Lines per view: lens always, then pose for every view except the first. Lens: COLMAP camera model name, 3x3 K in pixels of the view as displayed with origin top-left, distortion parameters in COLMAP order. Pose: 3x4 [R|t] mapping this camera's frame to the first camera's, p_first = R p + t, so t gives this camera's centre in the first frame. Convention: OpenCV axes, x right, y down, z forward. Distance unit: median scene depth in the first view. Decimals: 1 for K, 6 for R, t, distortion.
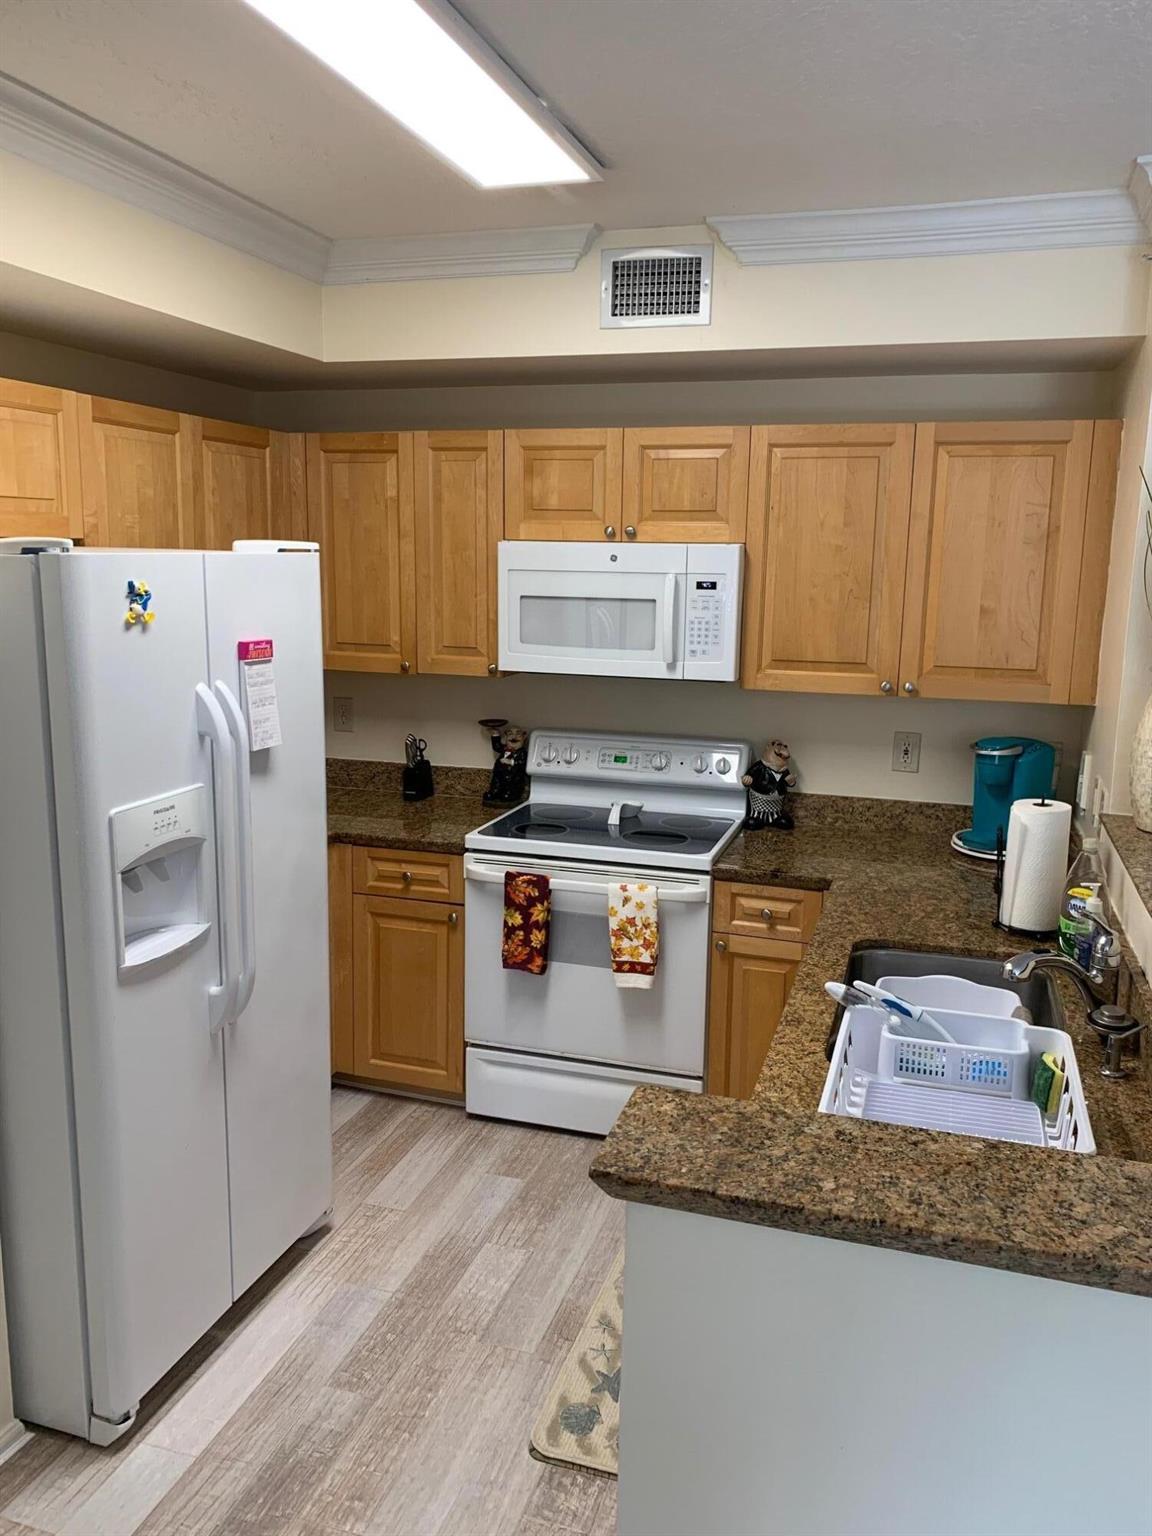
lens RADIAL K [[1168.5, 0, 573.6], [0, 1168.5, 748.9], [0, 0, 1]] dist [0.038595, -0.132210]
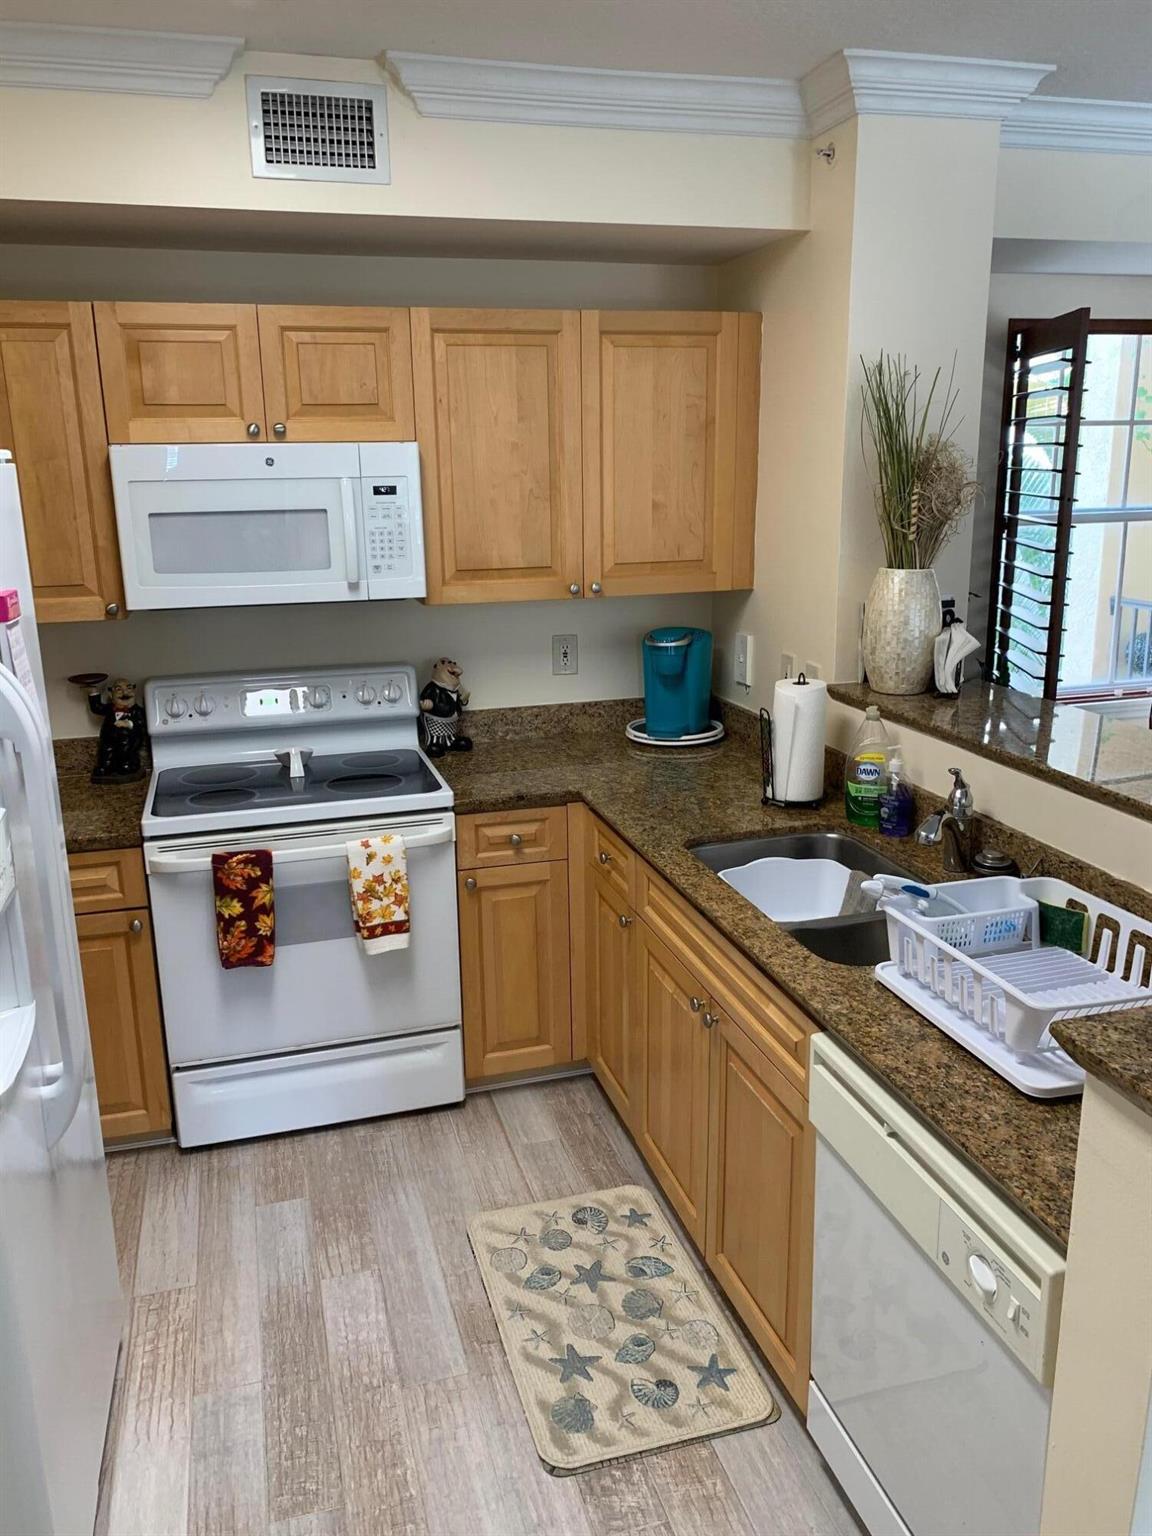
lens RADIAL K [[1155.3, 0, 576.0], [0, 1155.3, 768.0], [0, 0, 1]] dist [0.011046, -0.087498]
pose [[0.824150, -0.169327, 0.540468, -0.278769], [0.120467, 0.984835, 0.124849, -0.025562], [-0.553412, -0.037785, 0.832050, 0.191018]]
